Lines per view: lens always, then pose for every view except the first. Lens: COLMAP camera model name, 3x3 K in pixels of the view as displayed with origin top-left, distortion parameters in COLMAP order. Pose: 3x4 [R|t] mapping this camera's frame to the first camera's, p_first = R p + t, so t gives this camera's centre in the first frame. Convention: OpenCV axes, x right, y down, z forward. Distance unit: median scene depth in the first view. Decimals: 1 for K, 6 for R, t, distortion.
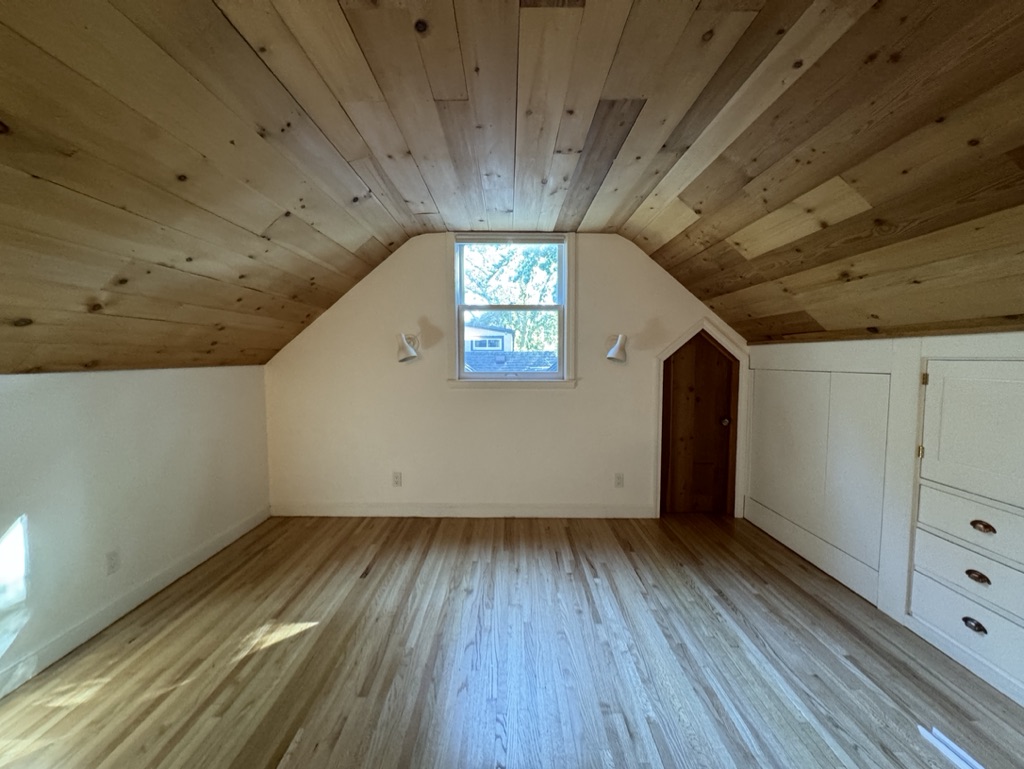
lens RADIAL K [[410.2, 0, 511.0], [0, 410.2, 387.2], [0, 0, 1]] dist [-0.002187, -0.000238]
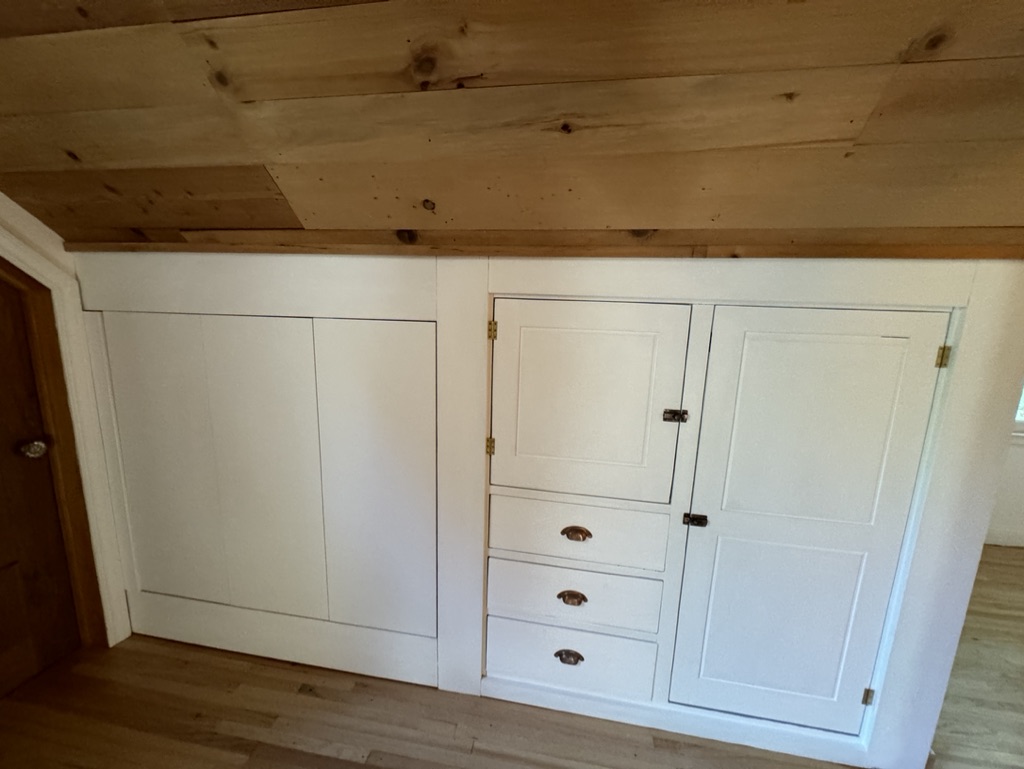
lens RADIAL K [[410.2, 0, 511.0], [0, 410.2, 387.2], [0, 0, 1]] dist [-0.002187, -0.000238]
pose [[0.165284, -0.166964, 0.972010, 0.345981], [0.035735, 0.985933, 0.163279, -0.029351], [-0.985598, 0.007747, 0.168925, 0.733764]]
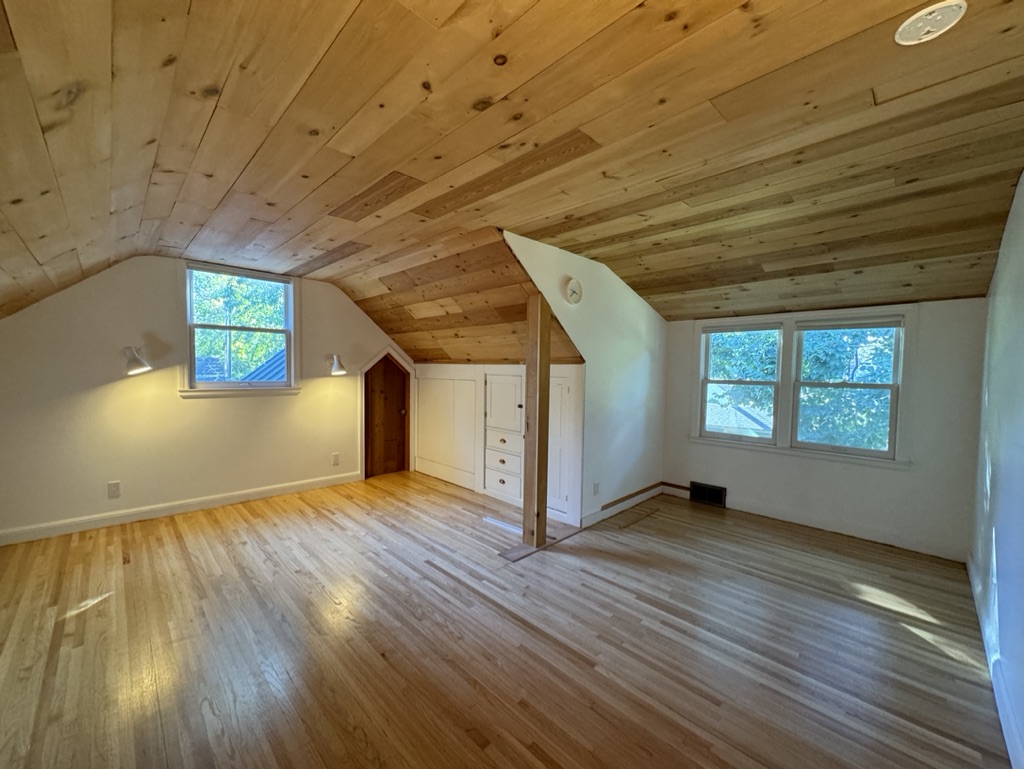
lens RADIAL K [[410.2, 0, 511.0], [0, 410.2, 387.2], [0, 0, 1]] dist [-0.002187, -0.000238]
pose [[0.713616, -0.020562, 0.700235, -0.423239], [0.032332, 0.999471, -0.003601, 0.014867], [-0.699790, 0.025210, 0.713903, -0.626368]]
